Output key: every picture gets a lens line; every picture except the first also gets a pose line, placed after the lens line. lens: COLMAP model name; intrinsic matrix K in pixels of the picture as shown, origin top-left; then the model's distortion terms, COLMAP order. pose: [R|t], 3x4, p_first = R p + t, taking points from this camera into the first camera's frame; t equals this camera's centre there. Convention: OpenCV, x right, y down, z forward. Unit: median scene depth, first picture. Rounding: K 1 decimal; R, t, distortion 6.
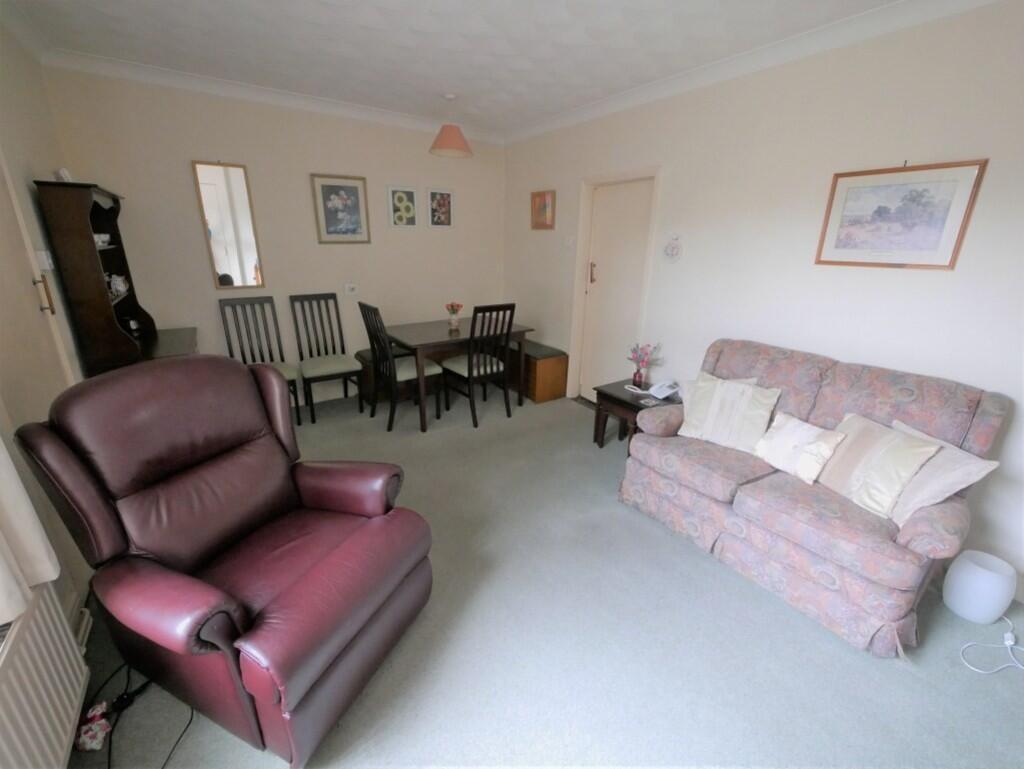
lens RADIAL K [[424.2, 0, 512.7], [0, 424.2, 379.1], [0, 0, 1]] dist [-0.008537, 0.001432]
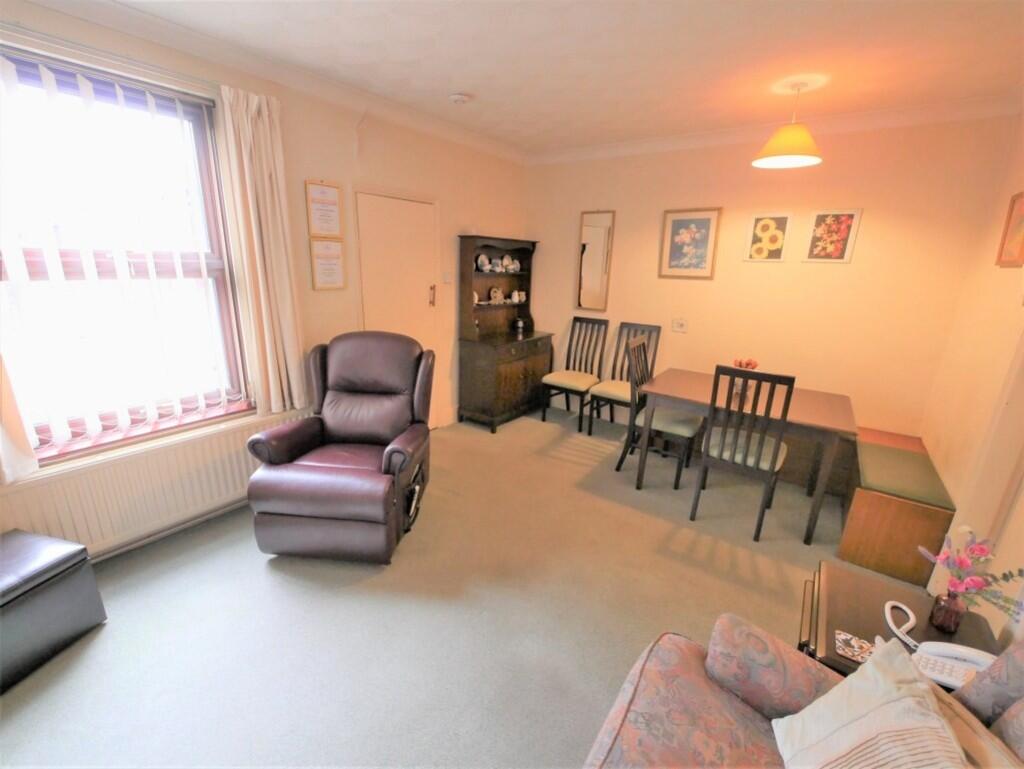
lens RADIAL K [[424.2, 0, 512.0], [0, 424.2, 381.9], [0, 0, 1]] dist [-0.008537, 0.001432]
pose [[0.321069, 0.254881, -0.912113, 0.420397], [-0.320336, 0.935564, 0.148674, -0.121354], [0.891235, 0.244448, 0.382029, 0.352772]]
